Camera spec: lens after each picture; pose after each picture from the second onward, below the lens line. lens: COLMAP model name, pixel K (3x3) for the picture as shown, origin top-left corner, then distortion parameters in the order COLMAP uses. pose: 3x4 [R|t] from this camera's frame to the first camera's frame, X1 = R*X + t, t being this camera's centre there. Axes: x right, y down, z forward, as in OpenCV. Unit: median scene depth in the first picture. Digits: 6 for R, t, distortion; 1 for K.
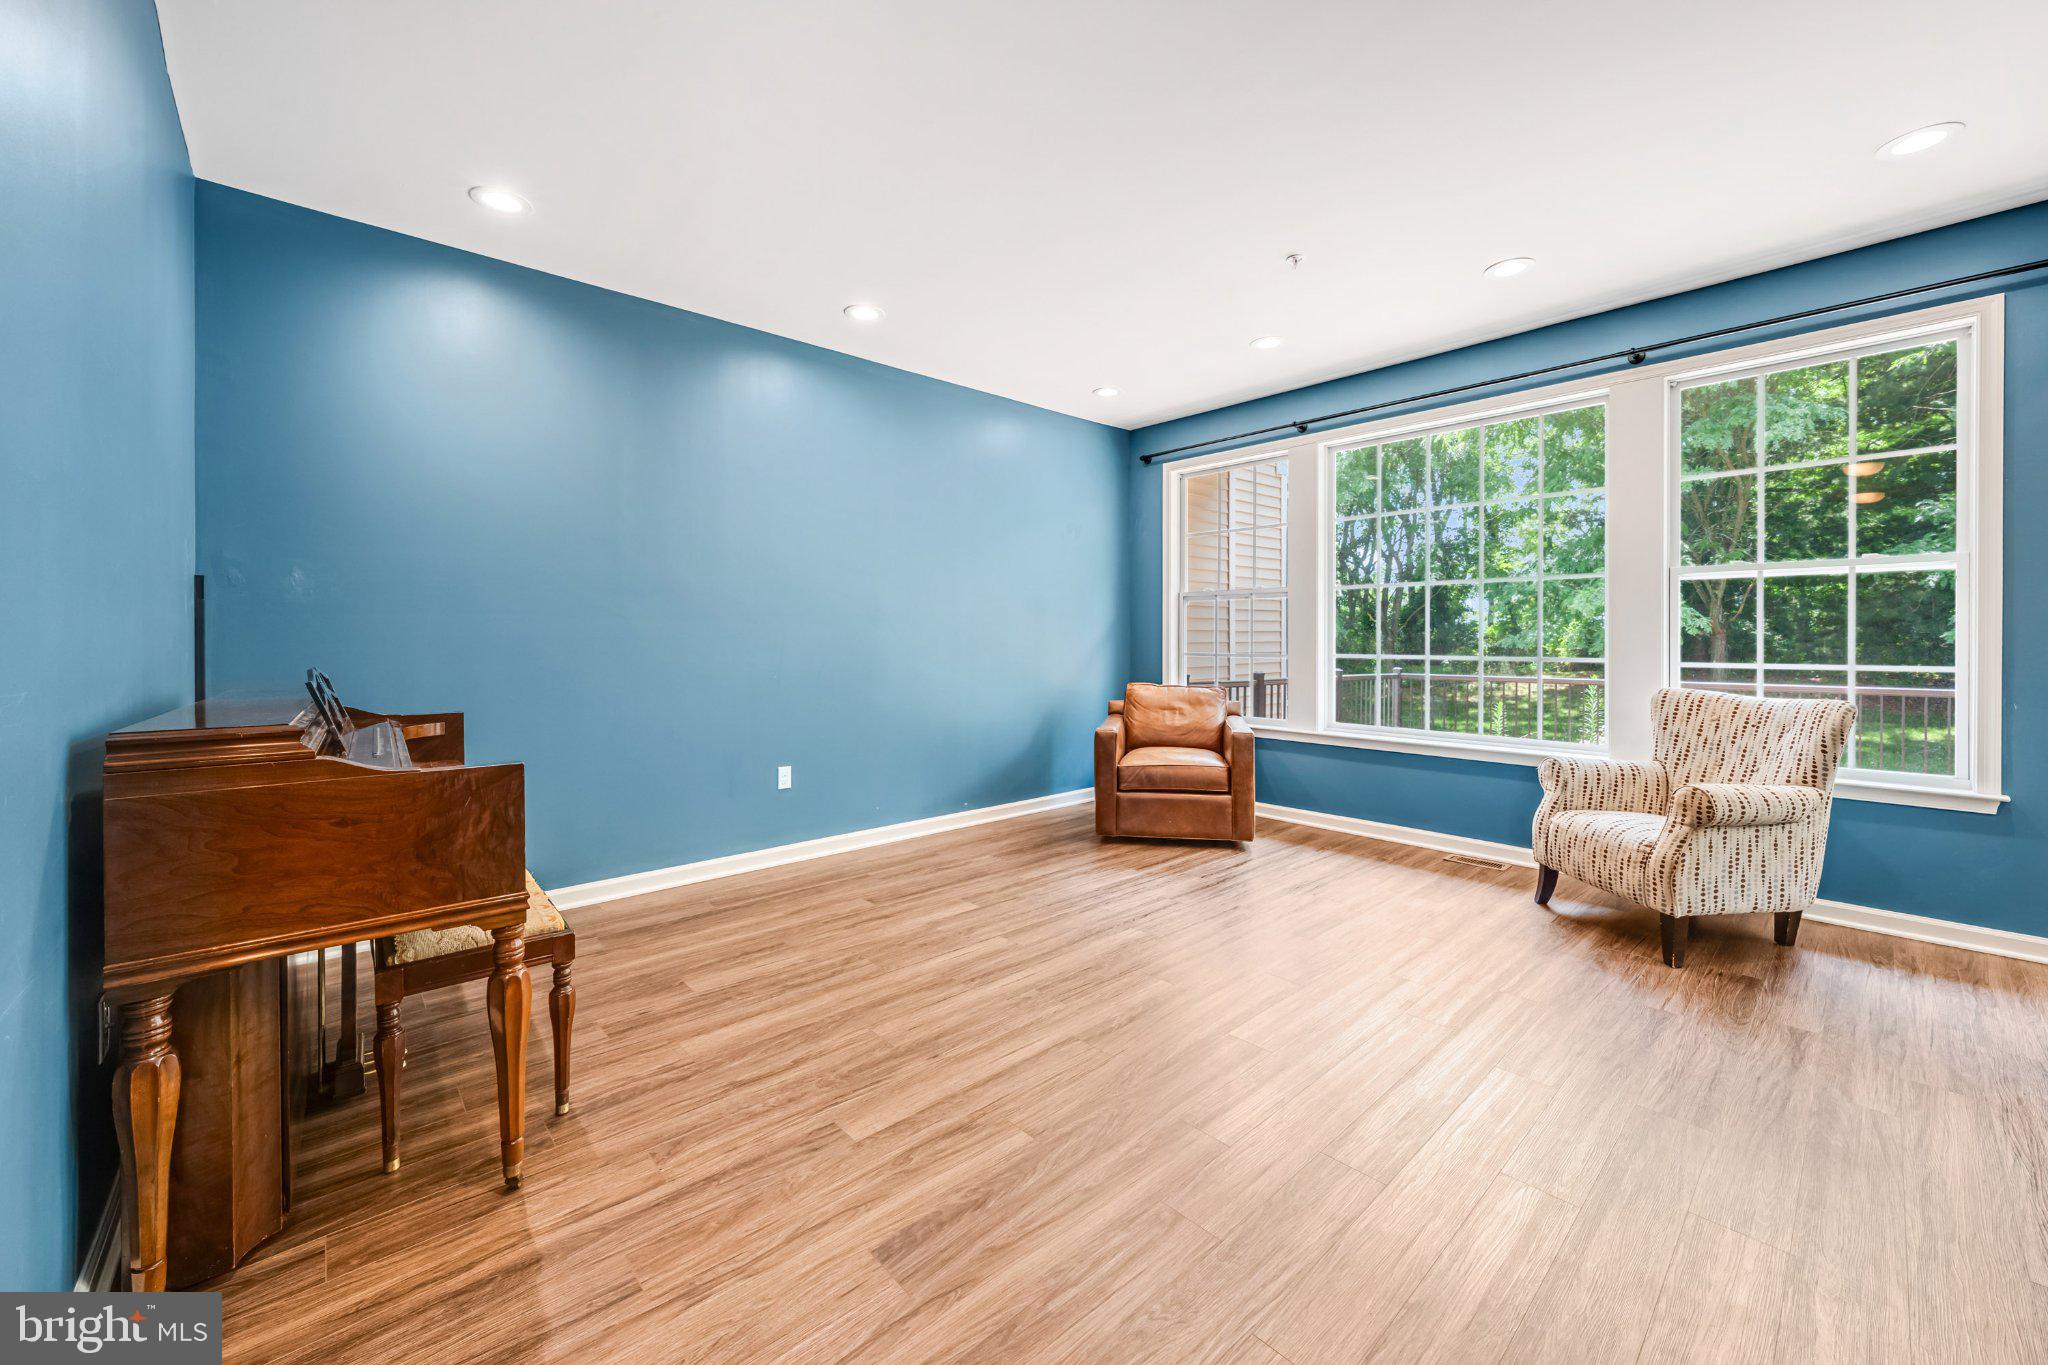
lens RADIAL K [[787.9, 0, 1028.0], [0, 787.9, 633.8], [0, 0, 1]] dist [0.001140, -0.000105]
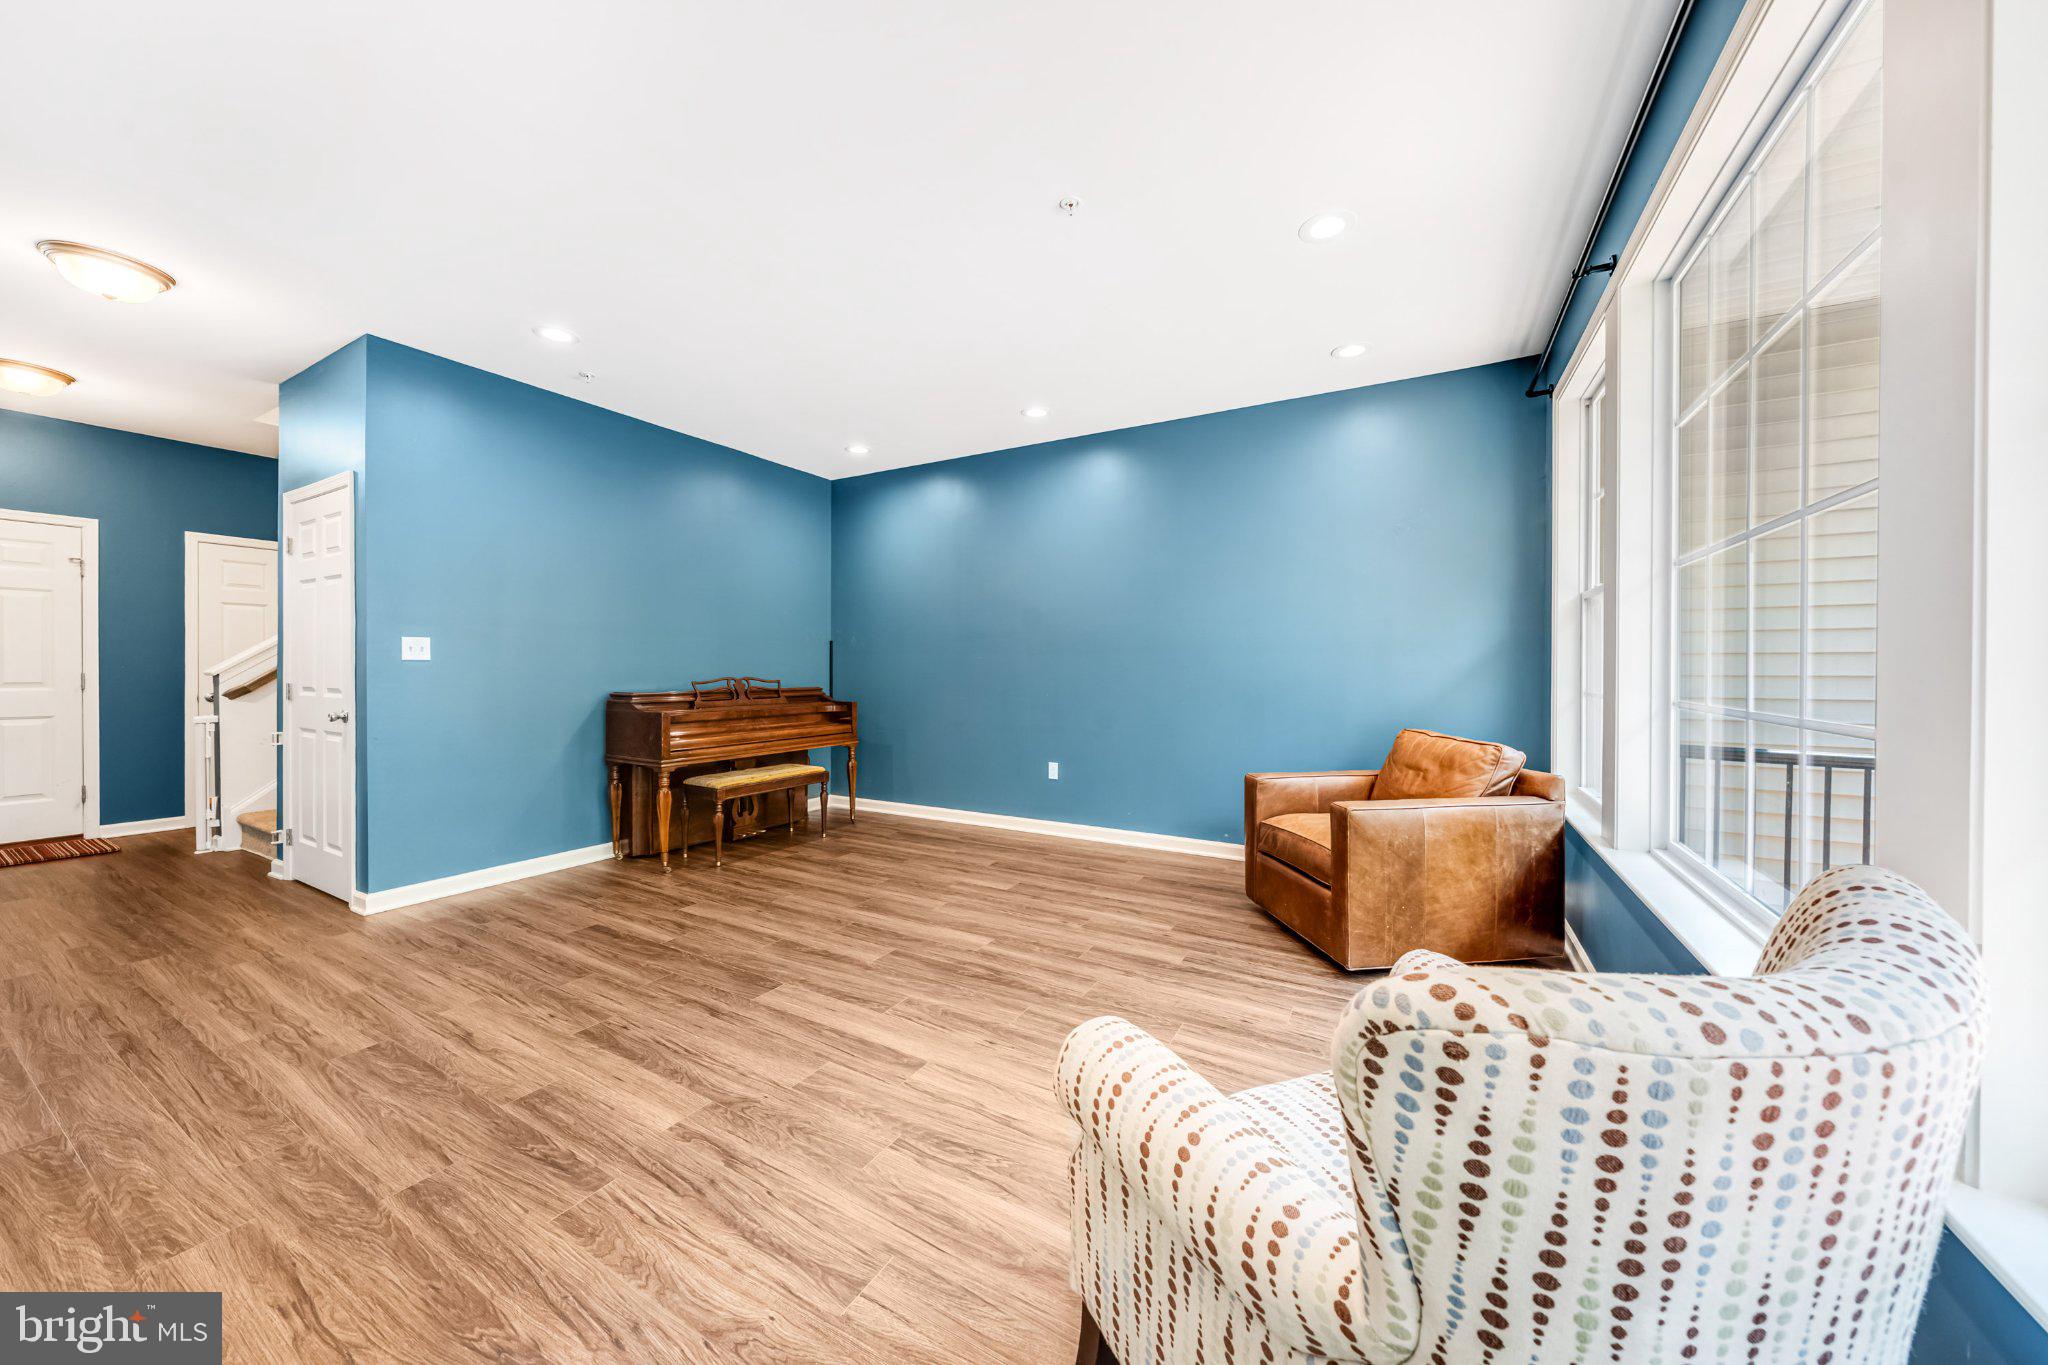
lens RADIAL K [[707.1, 0, 1021.6], [0, 707.1, 669.1], [0, 0, 1]] dist [-0.003080, -0.000078]
pose [[0.301984, 0.002531, -0.953310, 0.786687], [0.003698, 0.999986, 0.003827, 0.004318], [0.953306, -0.004681, 0.301970, 0.563710]]
